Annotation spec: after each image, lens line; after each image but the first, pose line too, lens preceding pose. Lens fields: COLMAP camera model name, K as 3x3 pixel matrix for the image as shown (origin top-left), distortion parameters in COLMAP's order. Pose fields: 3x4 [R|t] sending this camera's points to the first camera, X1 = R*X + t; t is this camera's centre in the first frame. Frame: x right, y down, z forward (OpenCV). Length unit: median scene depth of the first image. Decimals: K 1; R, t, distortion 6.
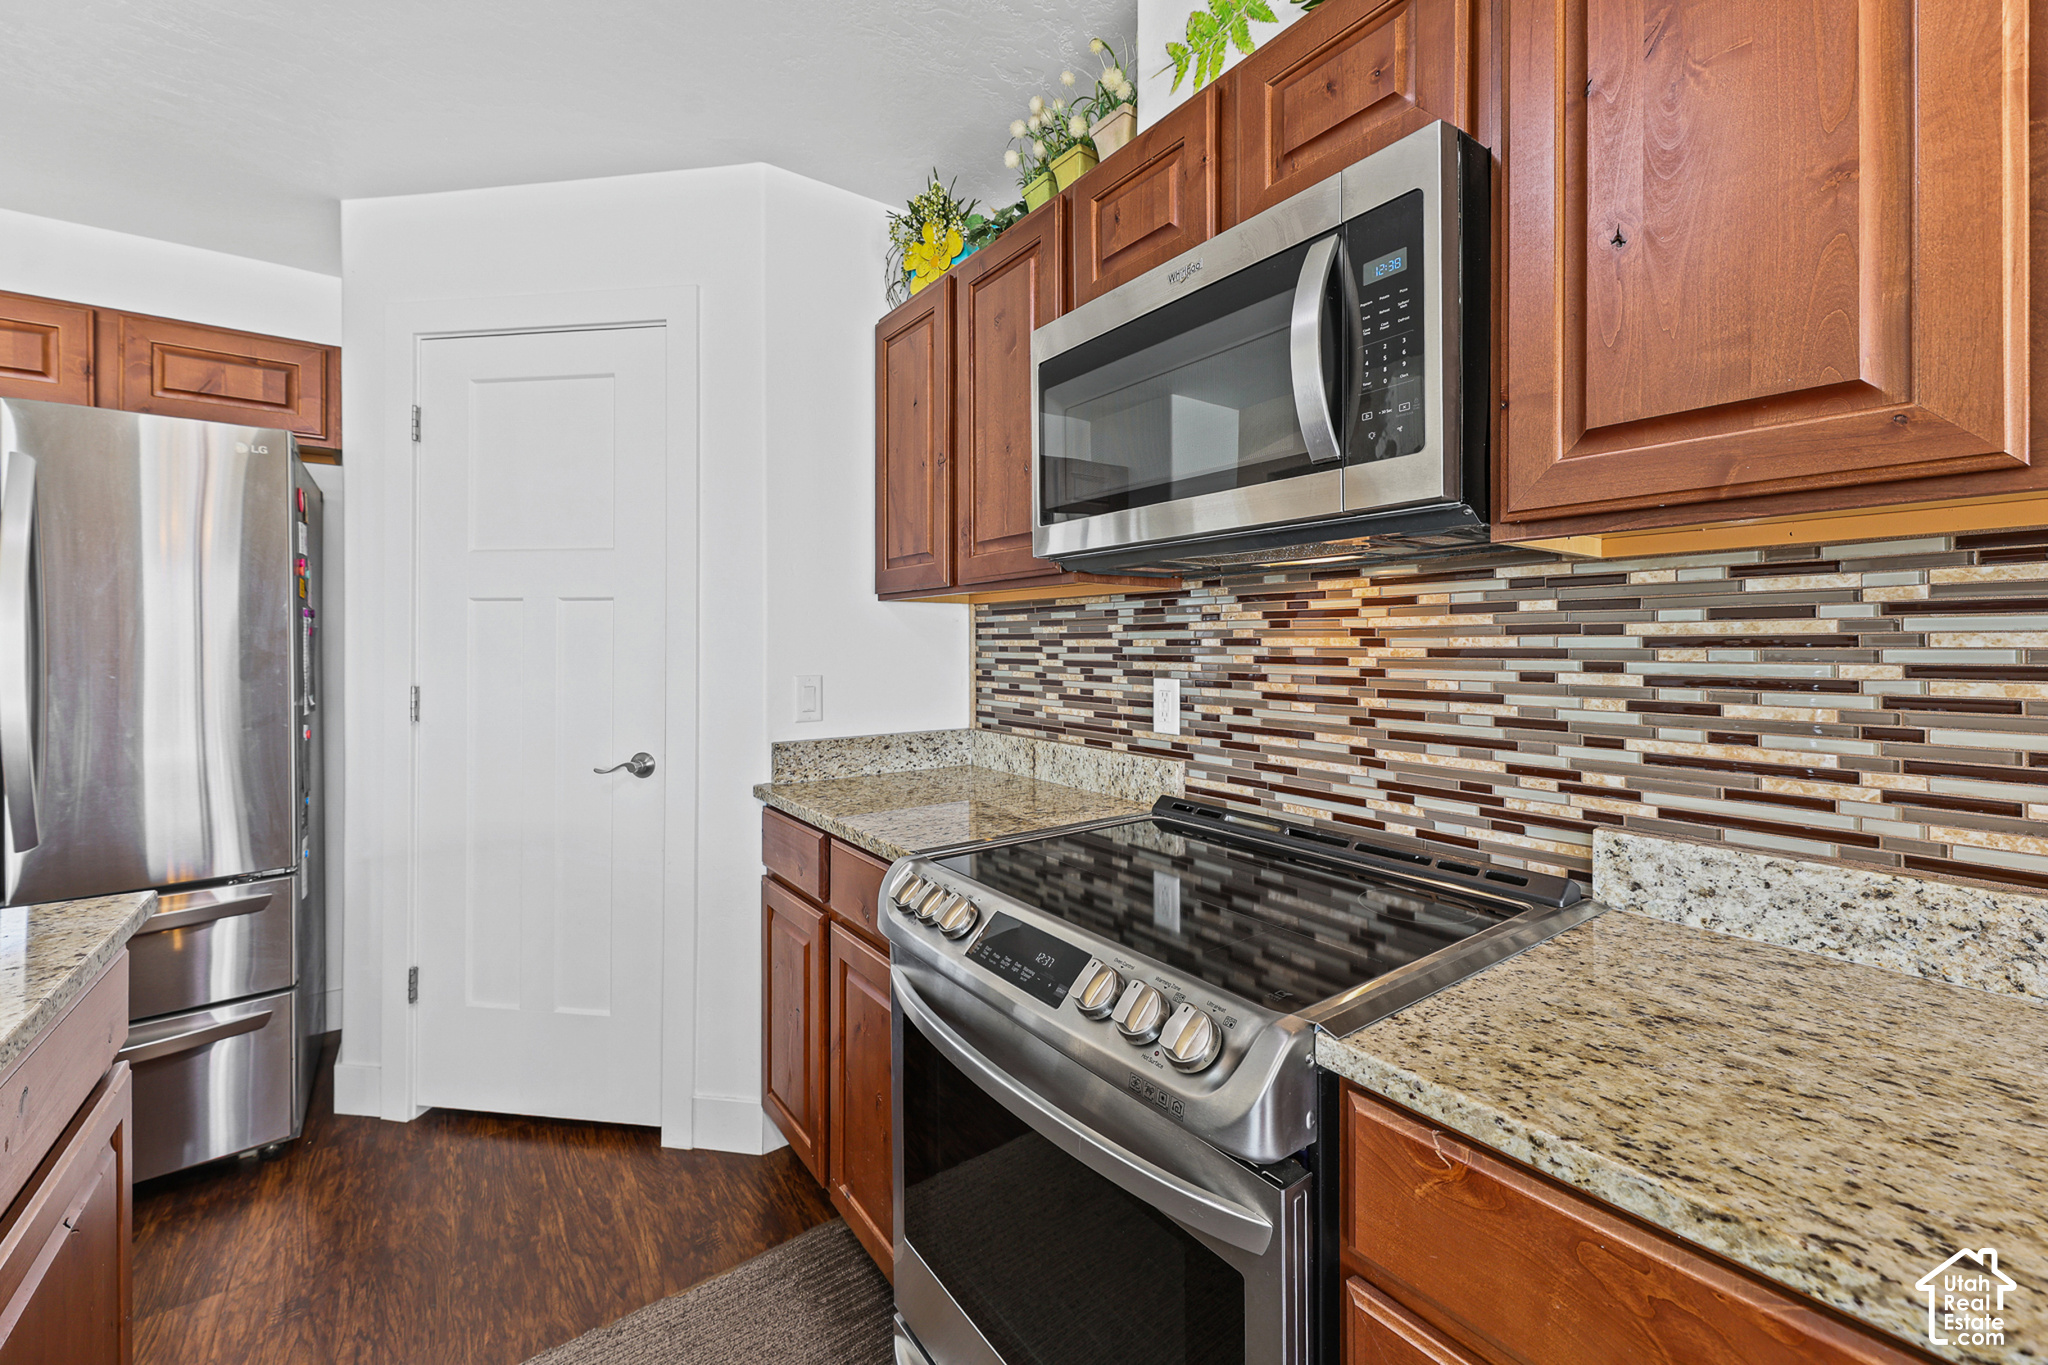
lens RADIAL K [[836.2, 0, 1030.1], [0, 836.2, 647.6], [0, 0, 1]] dist [0.008109, -0.000020]
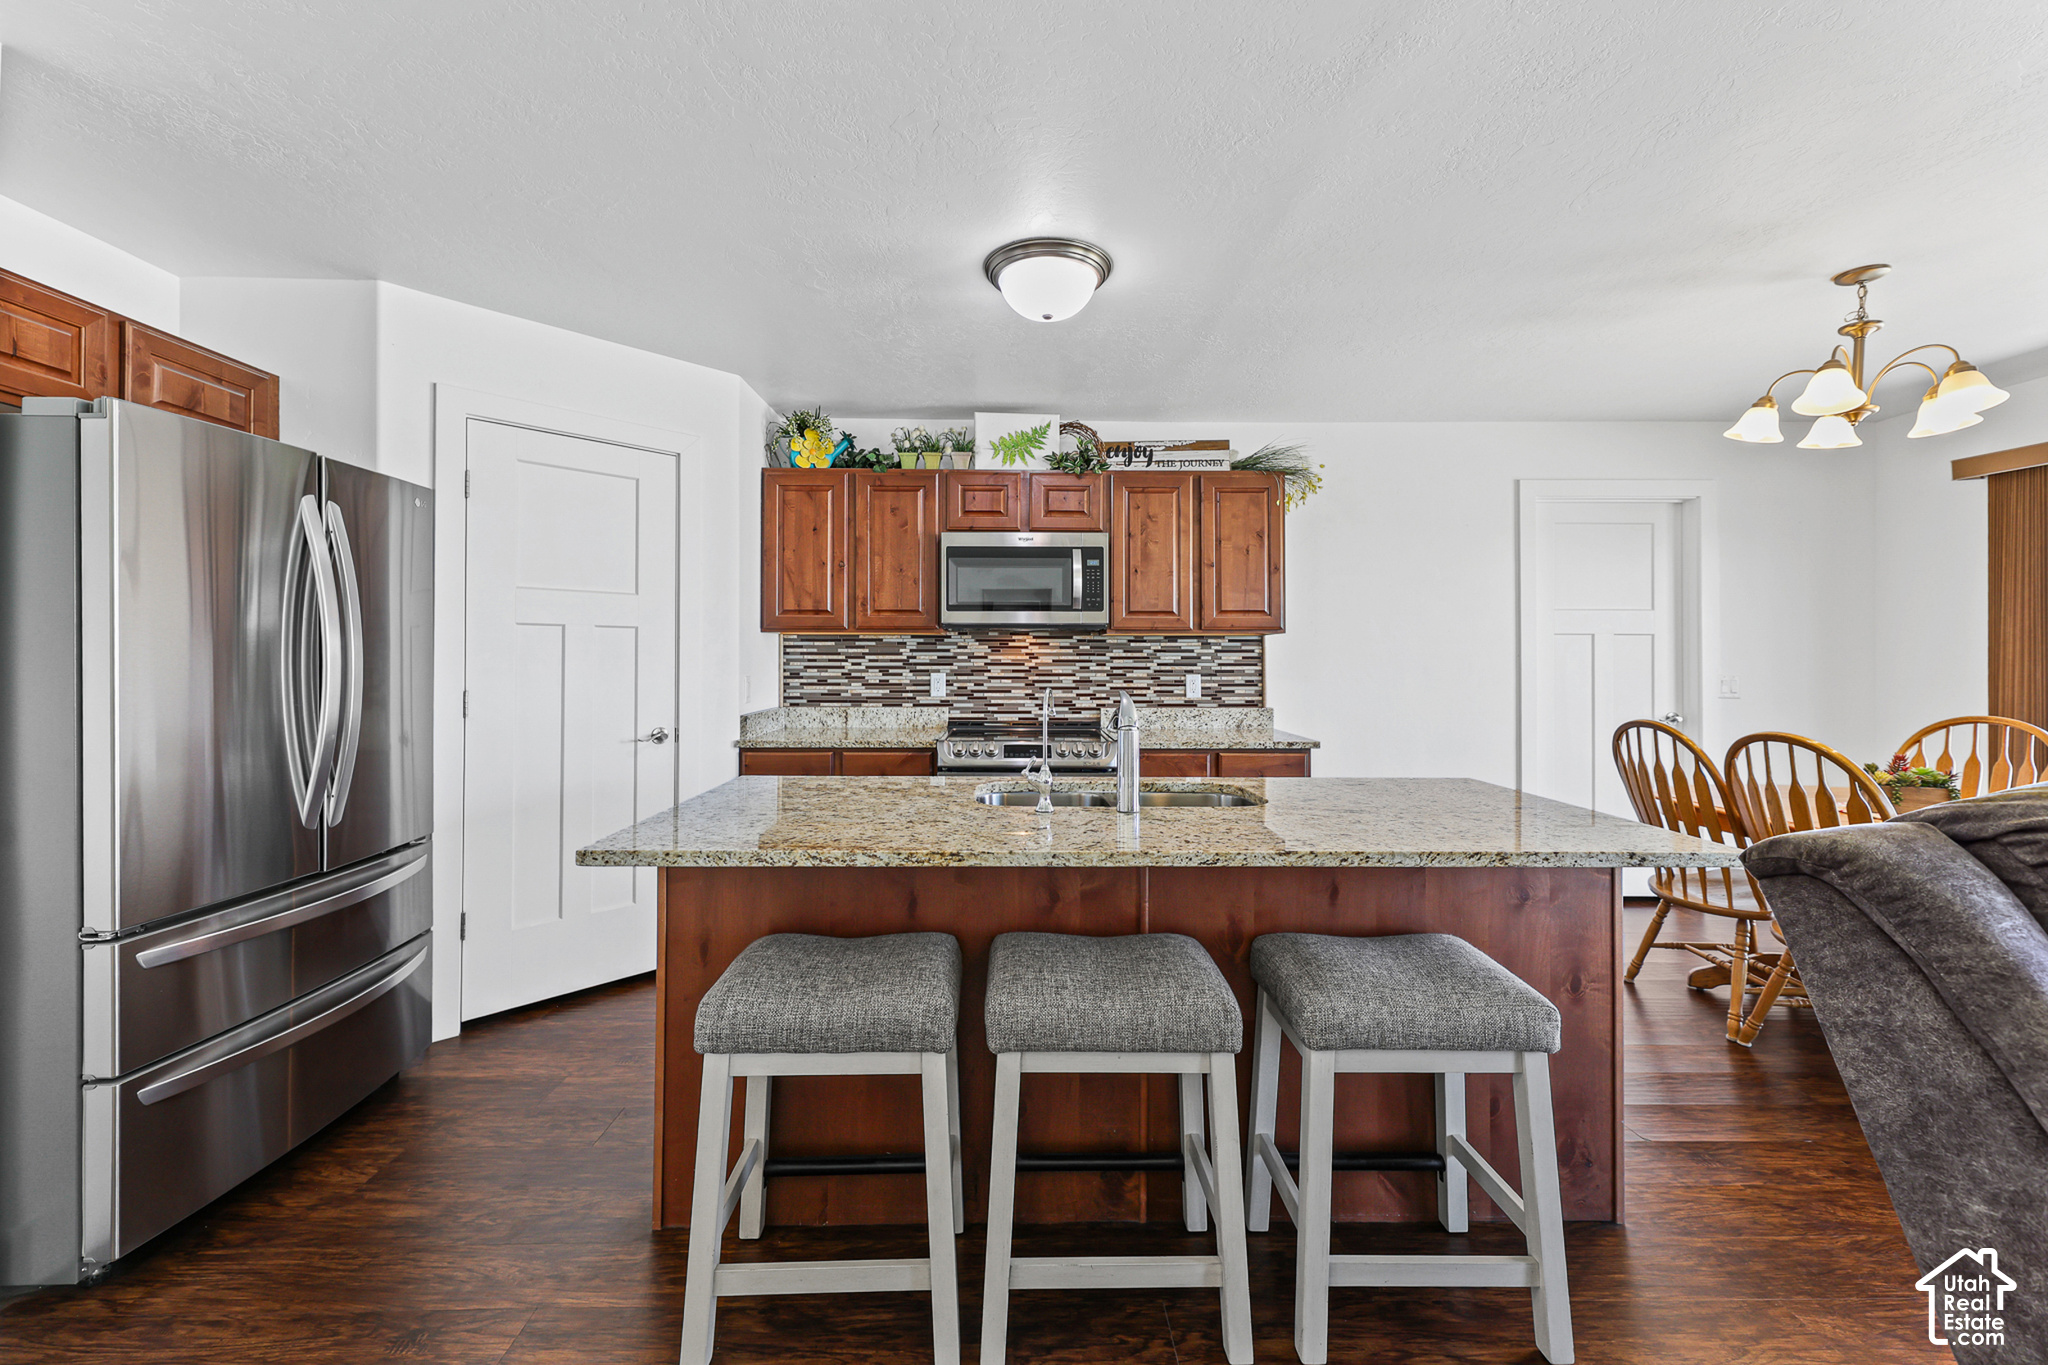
lens RADIAL K [[826.5, 0, 1024.5], [0, 826.5, 653.8], [0, 0, 1]] dist [0.013311, 0.000089]
pose [[0.572214, 0.002304, 0.820101, -1.746373], [0.000972, 0.999993, -0.003488, -0.008586], [-0.820103, 0.002792, 0.572208, -0.564549]]
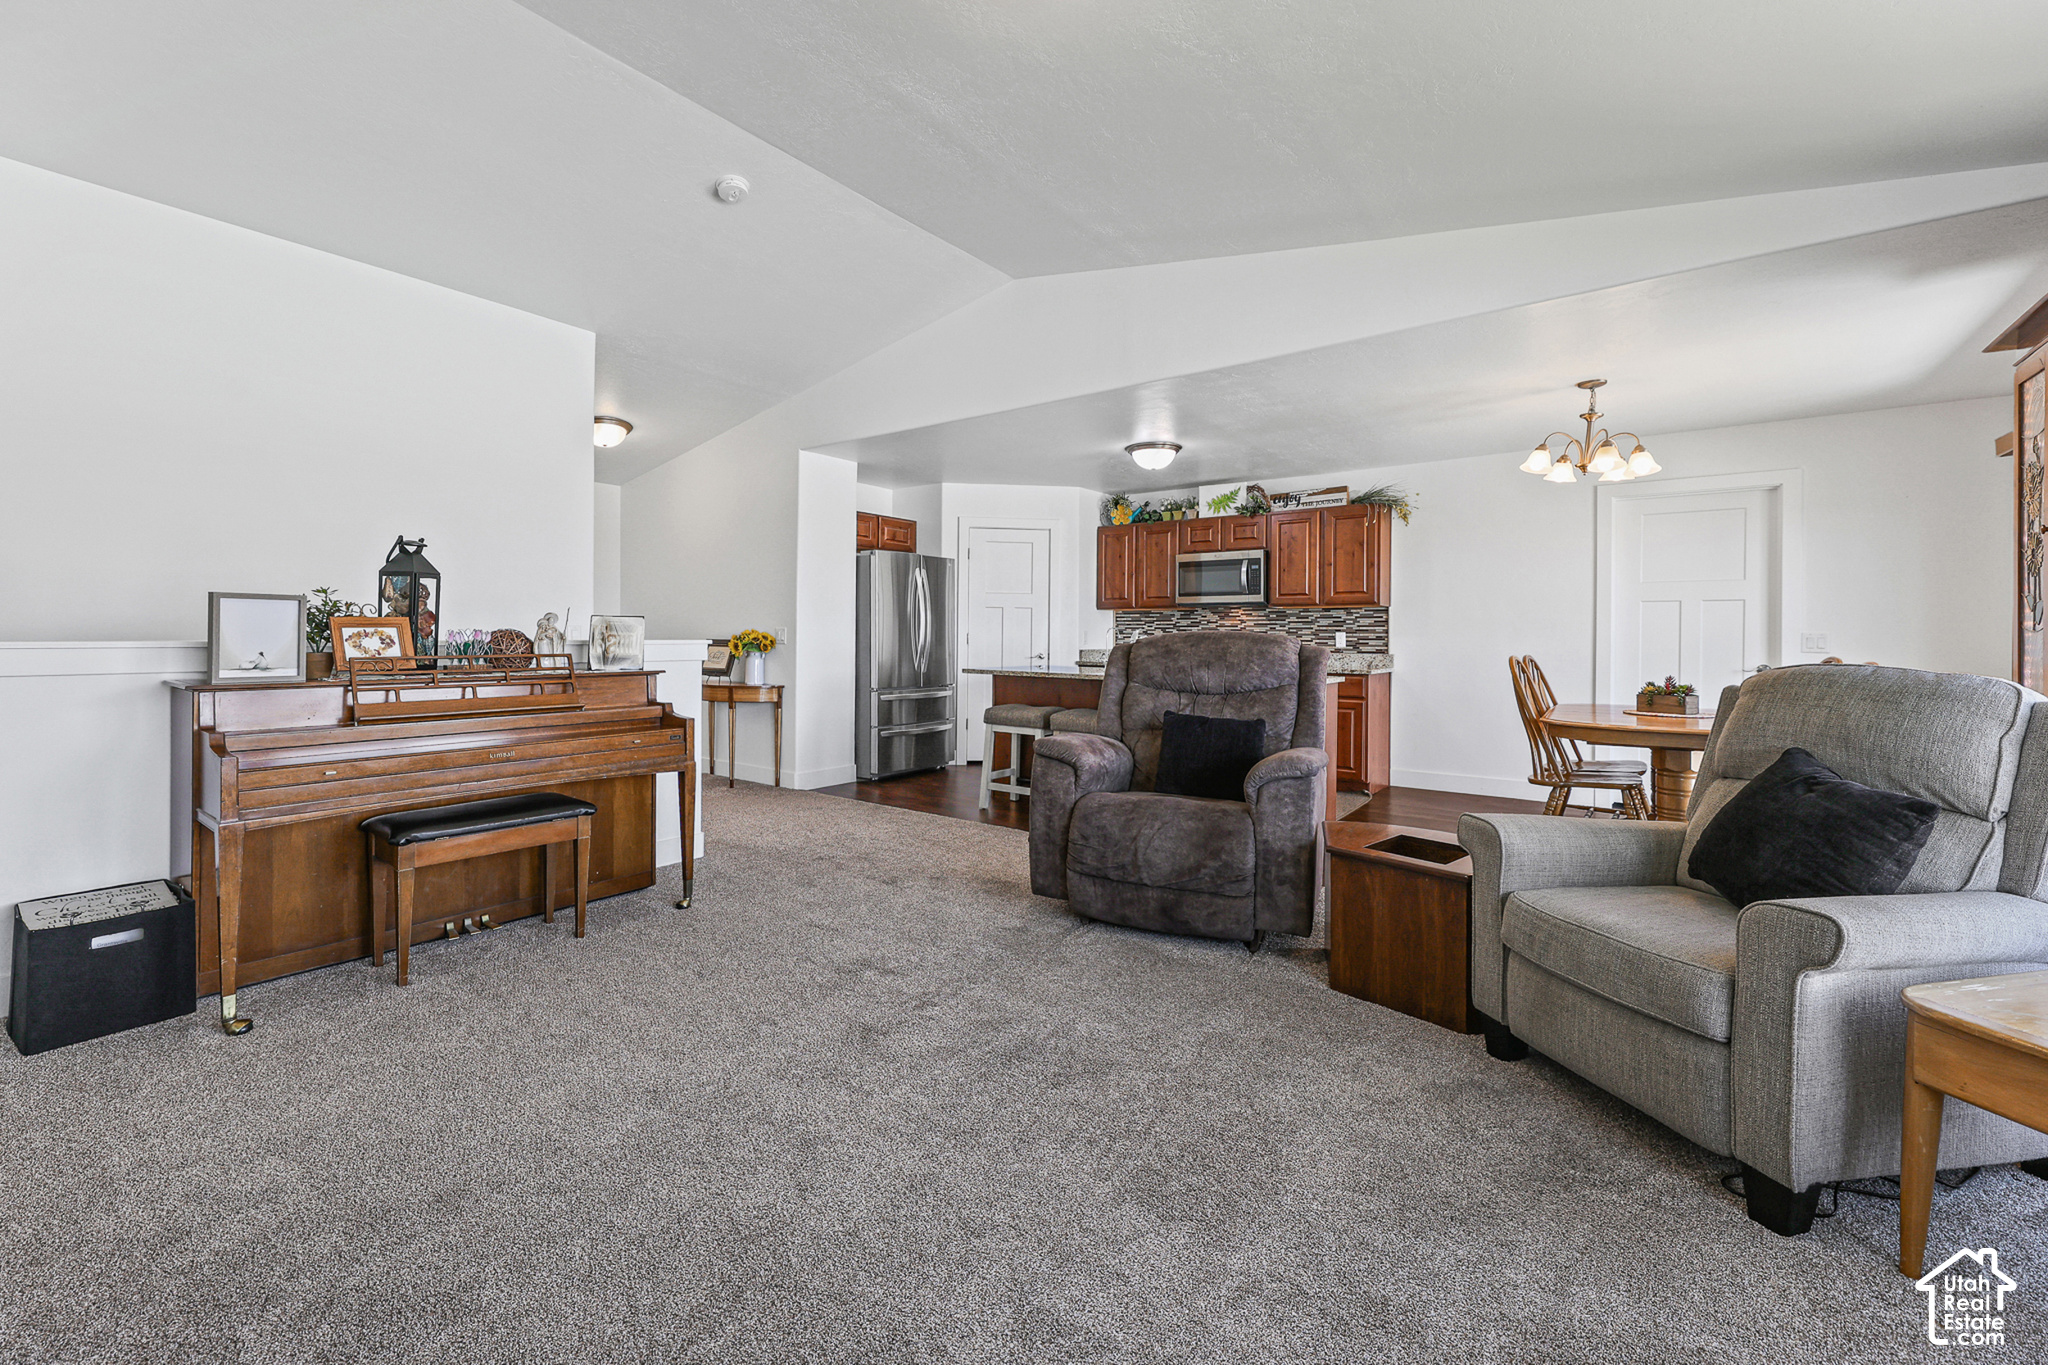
lens RADIAL K [[831.5, 0, 1016.8], [0, 831.5, 640.6], [0, 0, 1]] dist [0.012812, -0.000941]
pose [[0.957204, 0.004576, 0.289379, -2.037552], [-0.005672, 0.999980, 0.002948, 0.084006], [-0.289360, -0.004463, 0.957210, -2.958970]]
